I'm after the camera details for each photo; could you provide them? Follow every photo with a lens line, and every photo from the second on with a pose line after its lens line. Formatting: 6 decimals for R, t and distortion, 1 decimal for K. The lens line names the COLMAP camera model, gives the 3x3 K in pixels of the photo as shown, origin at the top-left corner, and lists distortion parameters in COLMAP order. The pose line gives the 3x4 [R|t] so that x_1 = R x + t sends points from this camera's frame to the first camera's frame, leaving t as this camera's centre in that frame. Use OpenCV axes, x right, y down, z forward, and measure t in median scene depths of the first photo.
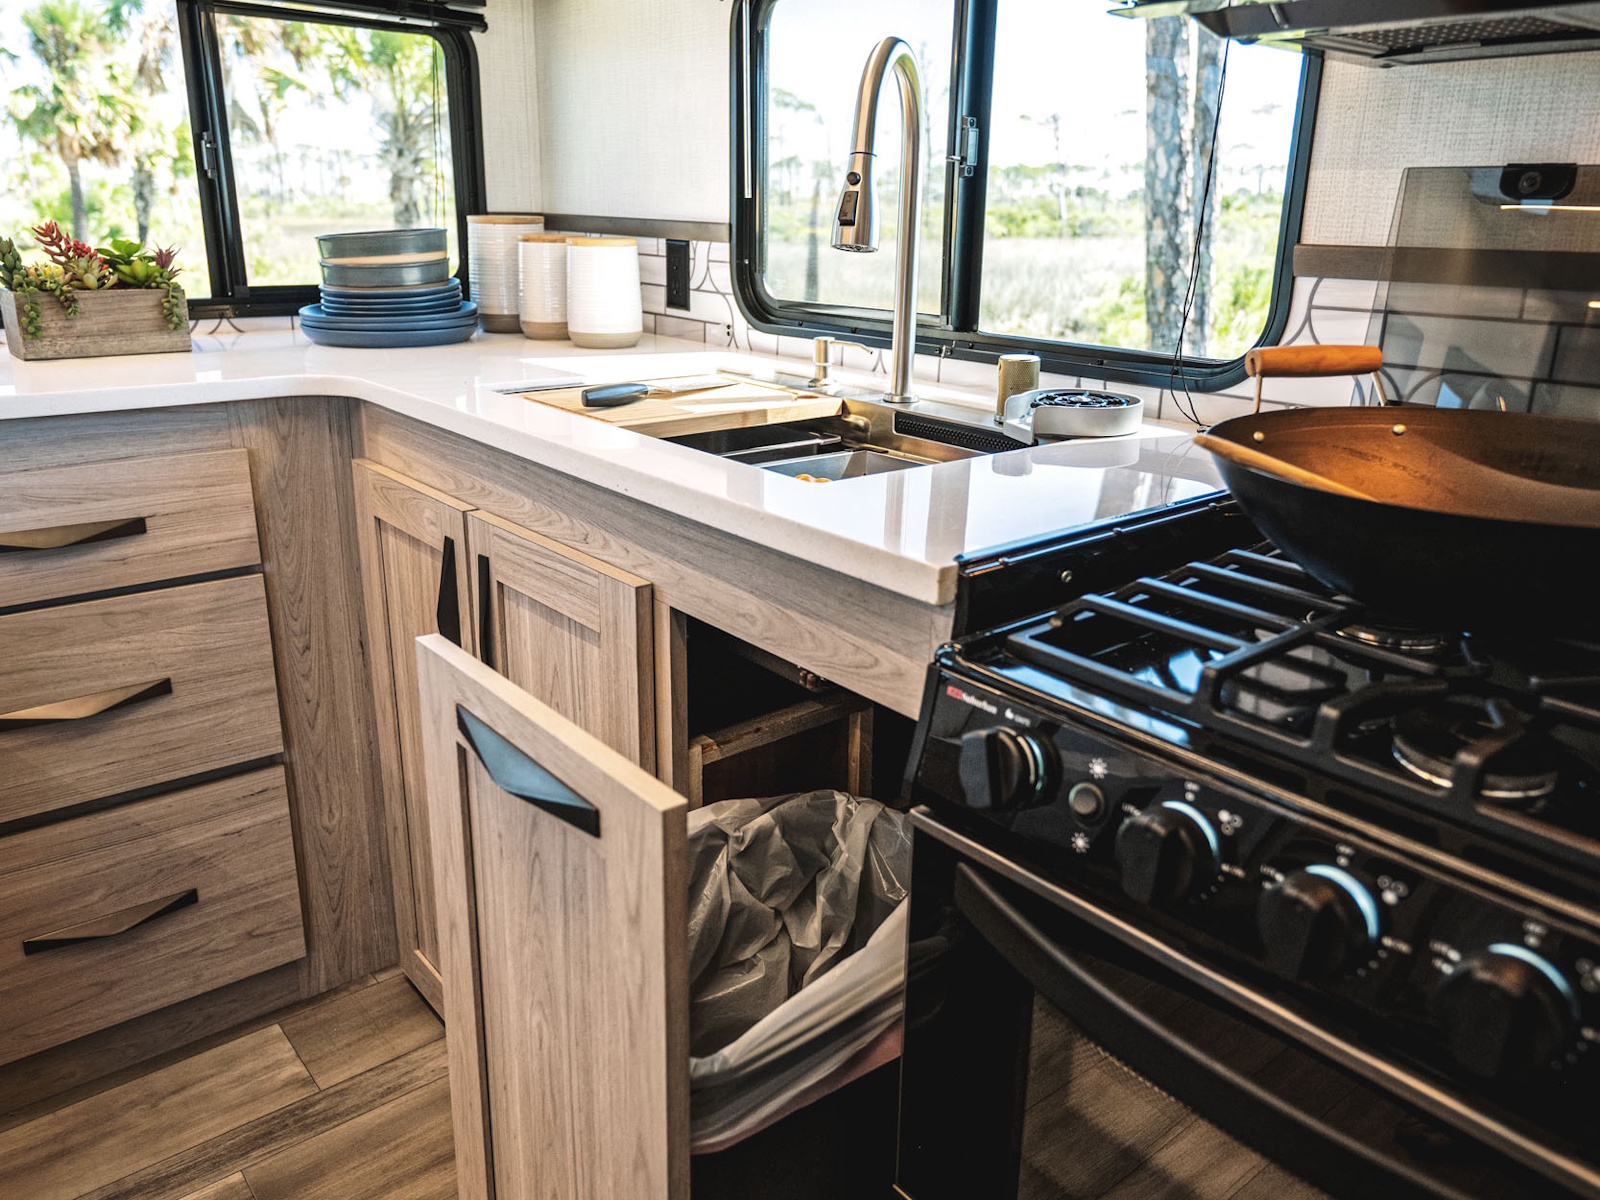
lens RADIAL K [[1157.1, 0, 862.0], [0, 1157.1, 595.7], [0, 0, 1]] dist [-0.000371, -0.004404]
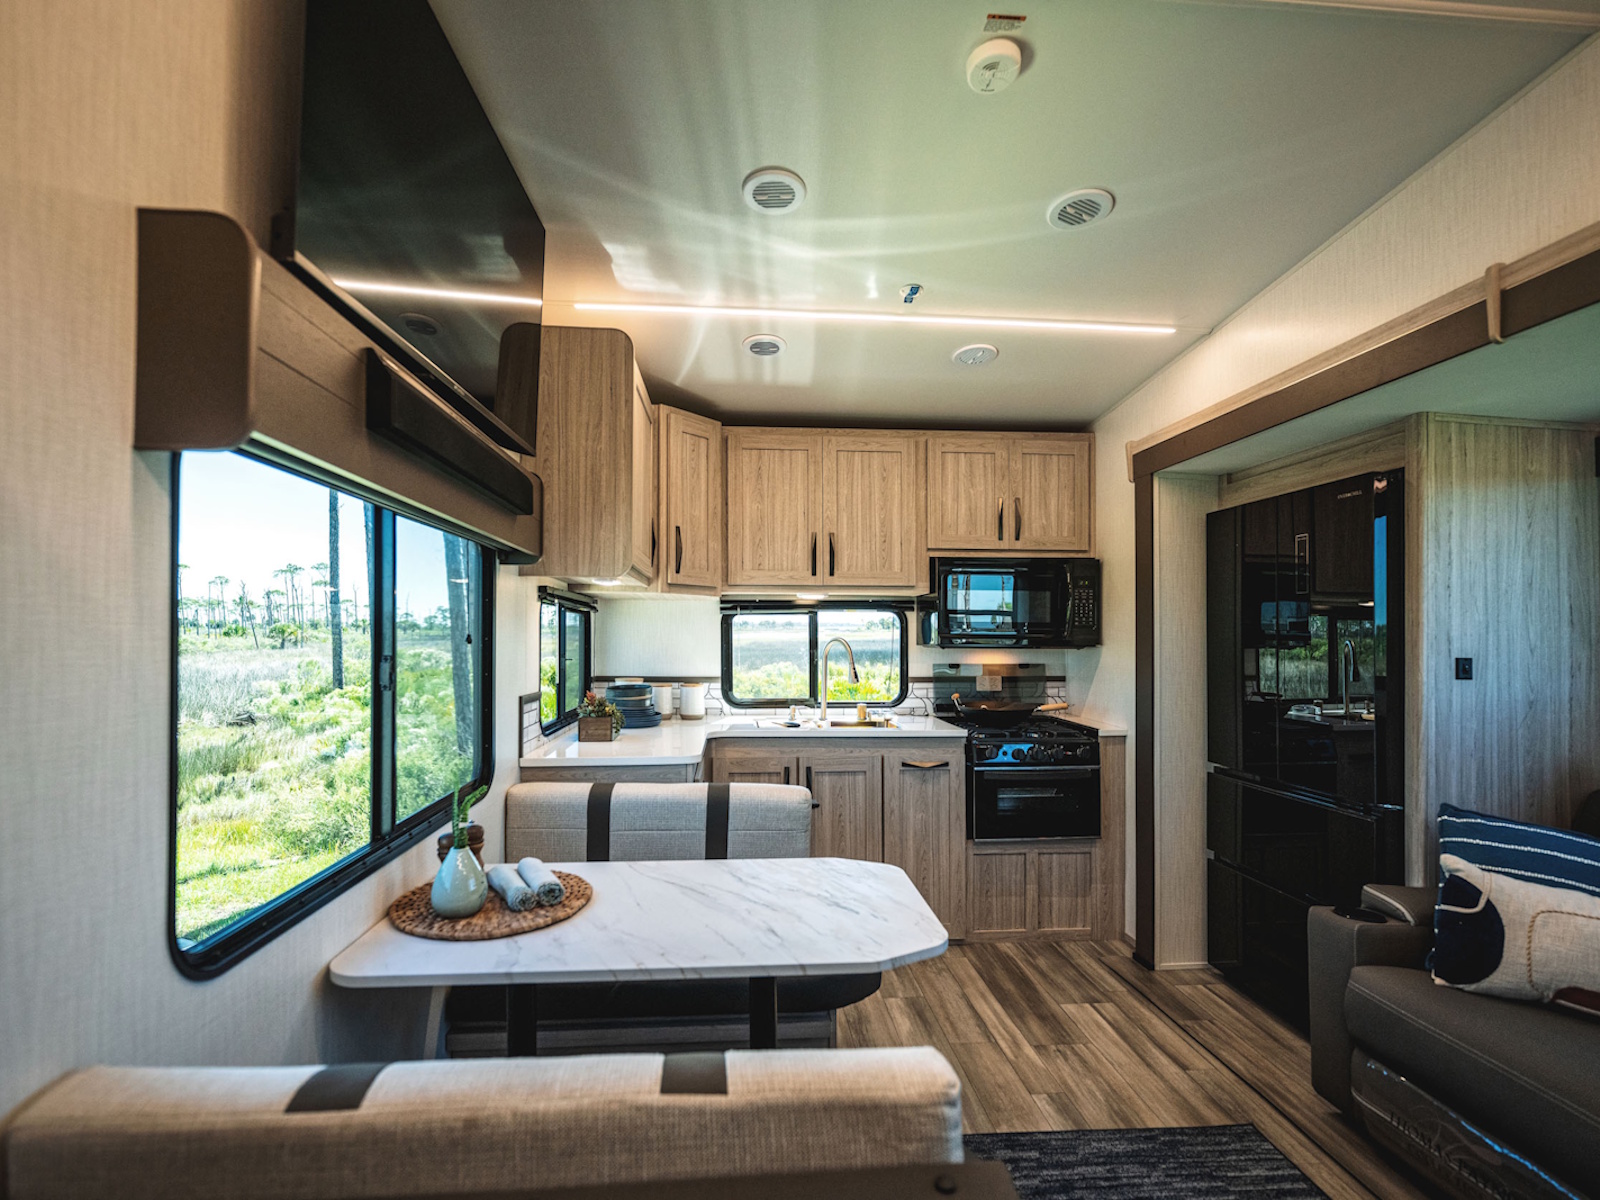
lens RADIAL K [[754.5, 0, 795.6], [0, 754.5, 637.3], [0, 0, 1]] dist [-0.001331, -0.000093]
pose [[0.602891, -0.018104, 0.797618, -1.621083], [0.259280, 0.949922, -0.174419, -0.009289], [-0.754517, 0.311962, 0.577394, -0.386235]]
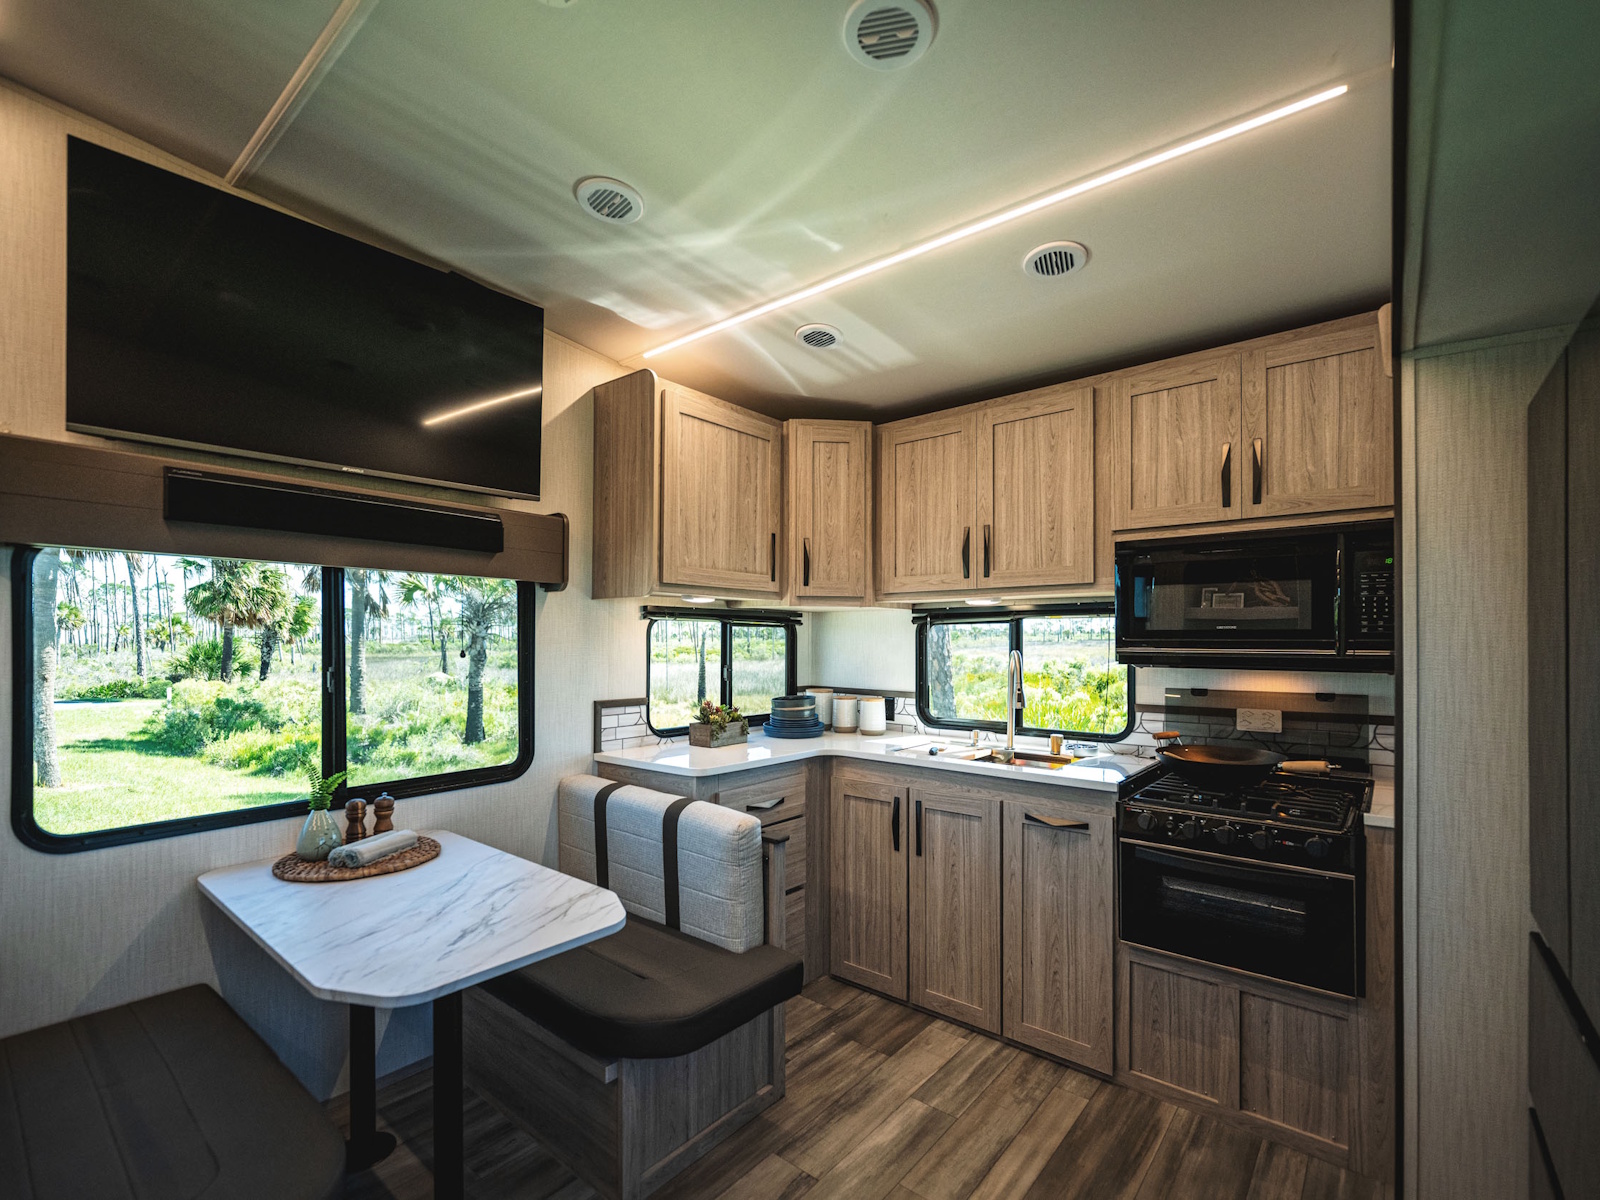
lens RADIAL K [[729.3, 0, 797.7], [0, 729.3, 641.1], [0, 0, 1]] dist [-0.001020, -0.000120]
pose [[0.988323, -0.018647, 0.151225, -0.680856], [0.064981, 0.949286, -0.307626, 0.106424], [-0.137820, 0.313861, 0.939413, -0.740305]]
